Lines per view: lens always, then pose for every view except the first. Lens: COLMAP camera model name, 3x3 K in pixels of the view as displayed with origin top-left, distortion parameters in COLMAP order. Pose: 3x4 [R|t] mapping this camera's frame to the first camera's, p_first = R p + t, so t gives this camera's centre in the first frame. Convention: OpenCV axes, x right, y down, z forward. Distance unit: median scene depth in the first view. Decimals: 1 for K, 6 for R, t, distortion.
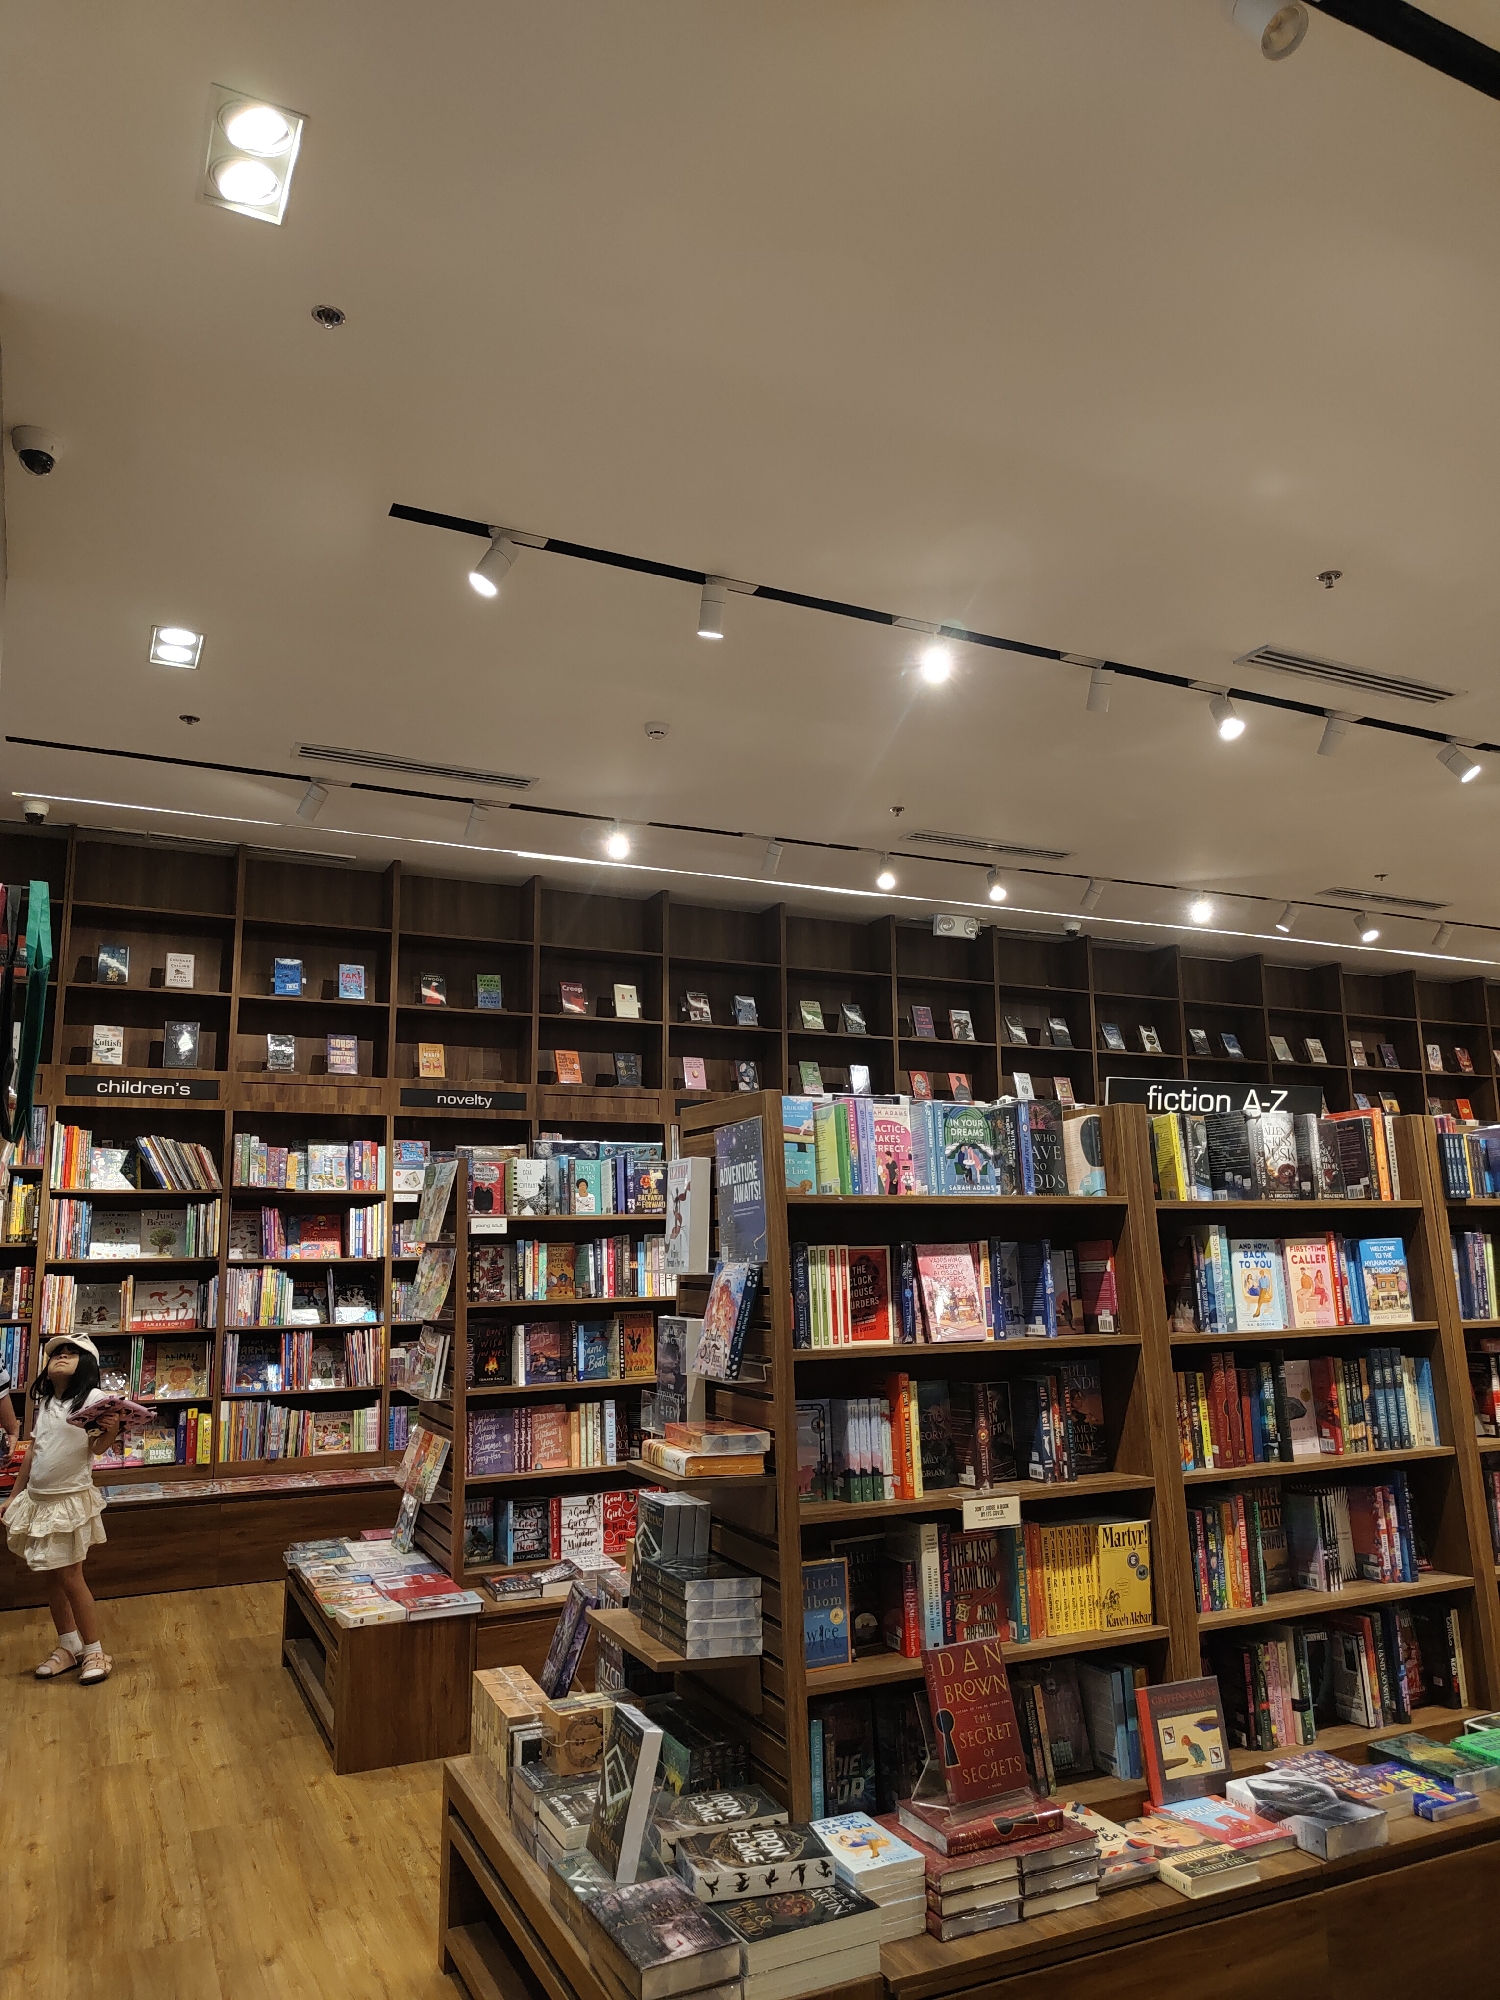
lens RADIAL K [[1383.7, 0, 745.4], [0, 1383.7, 1021.3], [0, 0, 1]] dist [0.064950, -0.068716]
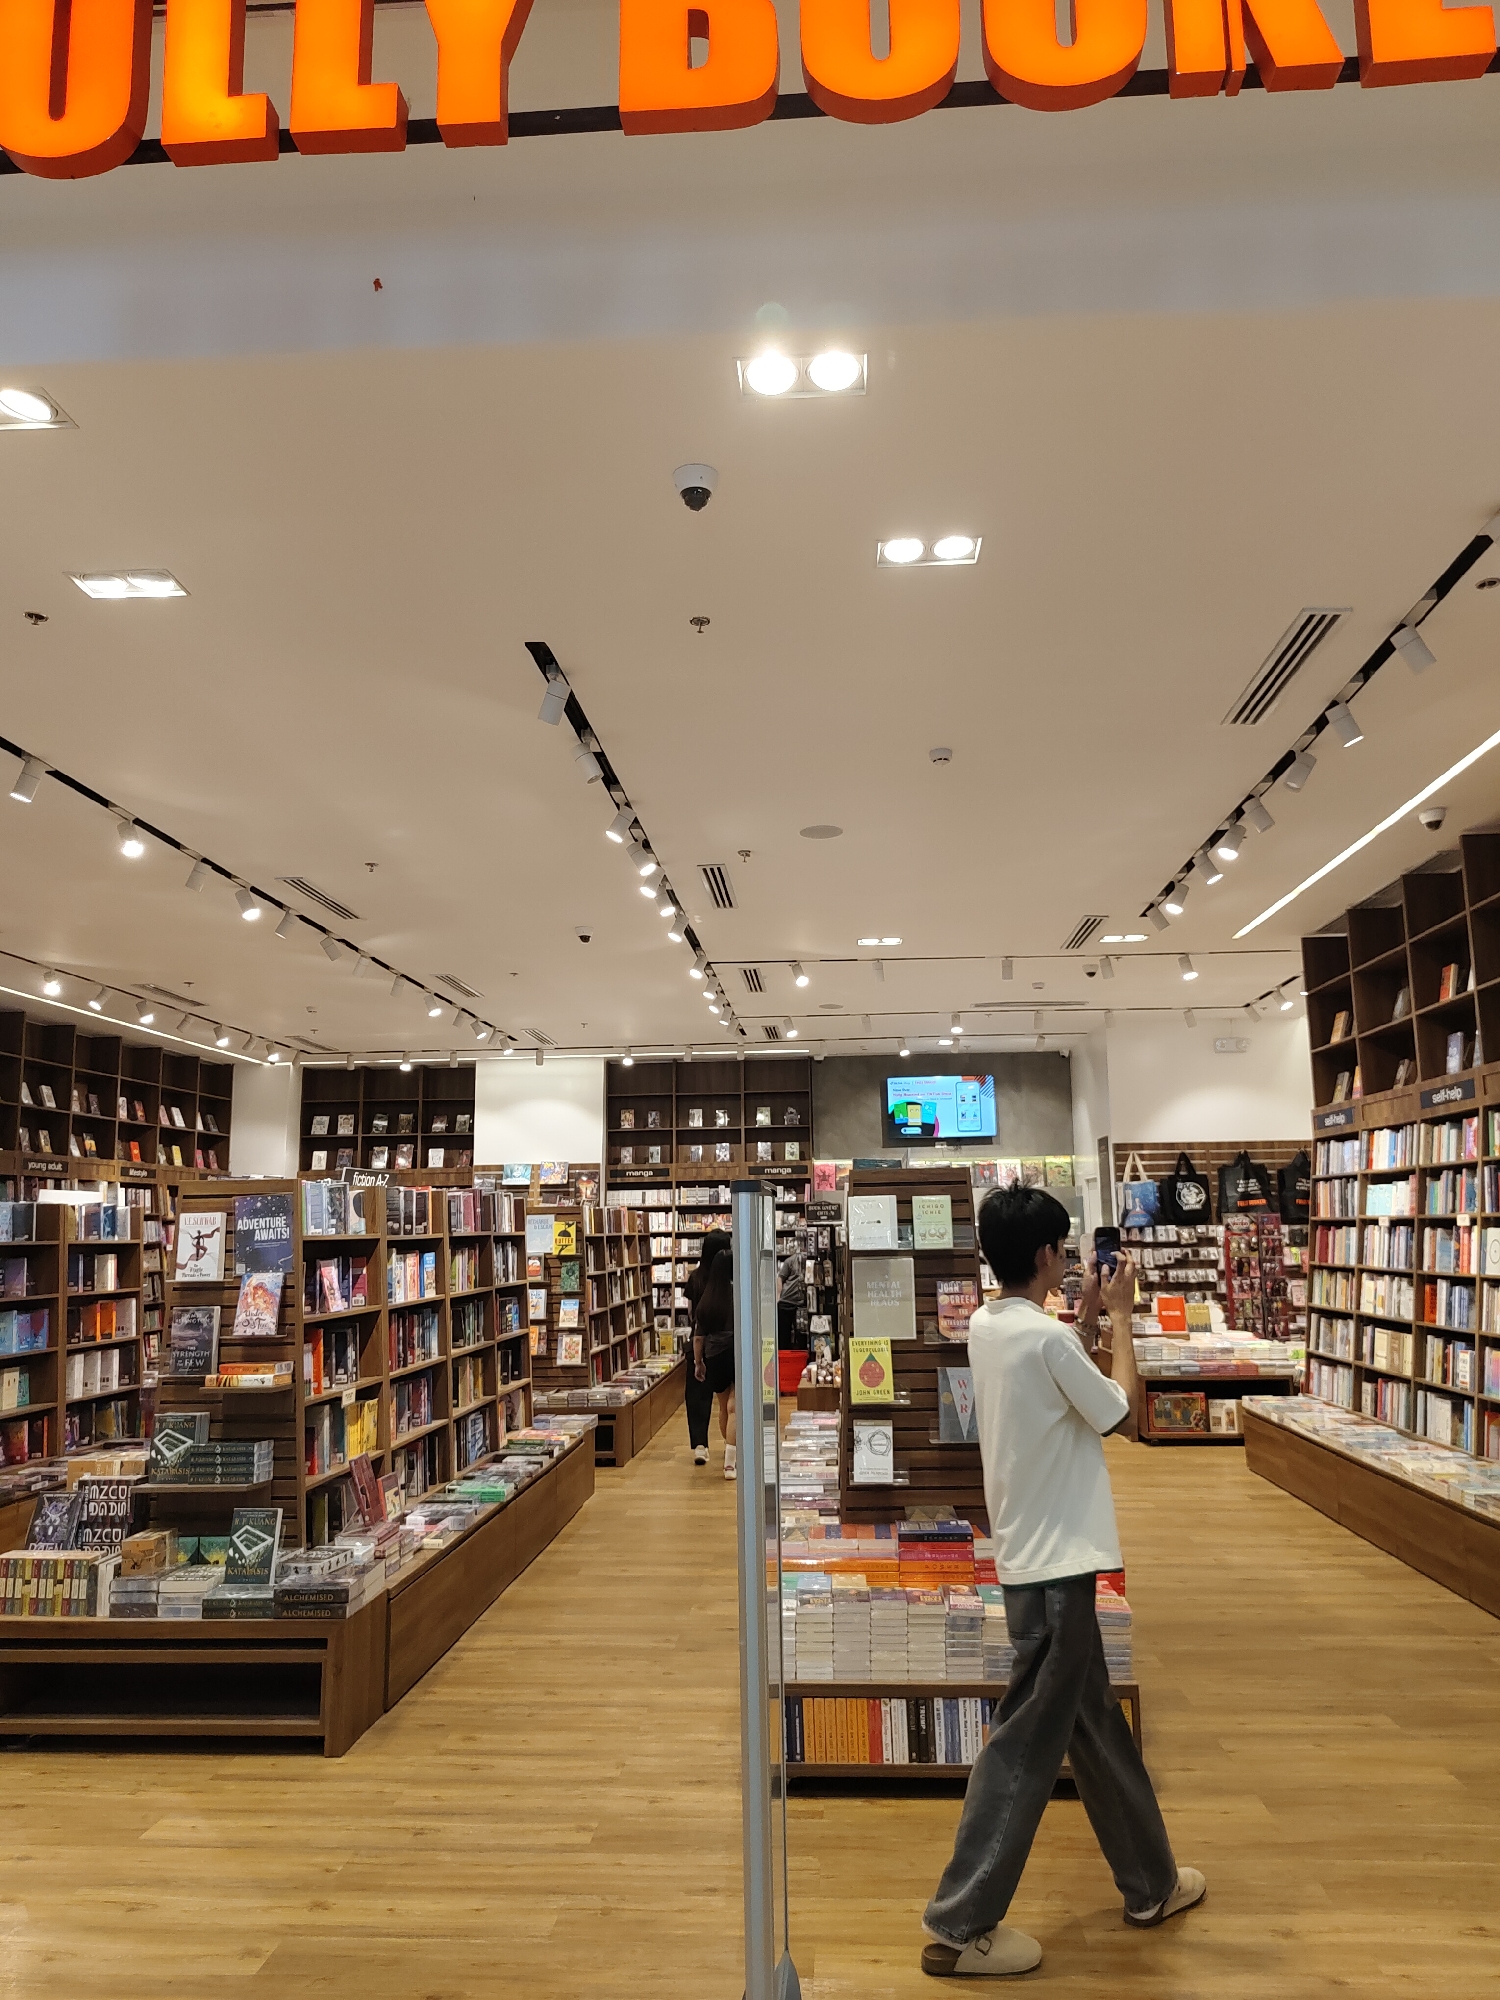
lens RADIAL K [[1383.7, 0, 745.4], [0, 1383.7, 1021.3], [0, 0, 1]] dist [0.064950, -0.068716]
pose [[0.501625, 0.134133, 0.854623, -1.047306], [-0.125967, 0.988702, -0.081241, -0.066441], [-0.855865, -0.066902, 0.512854, -0.365791]]
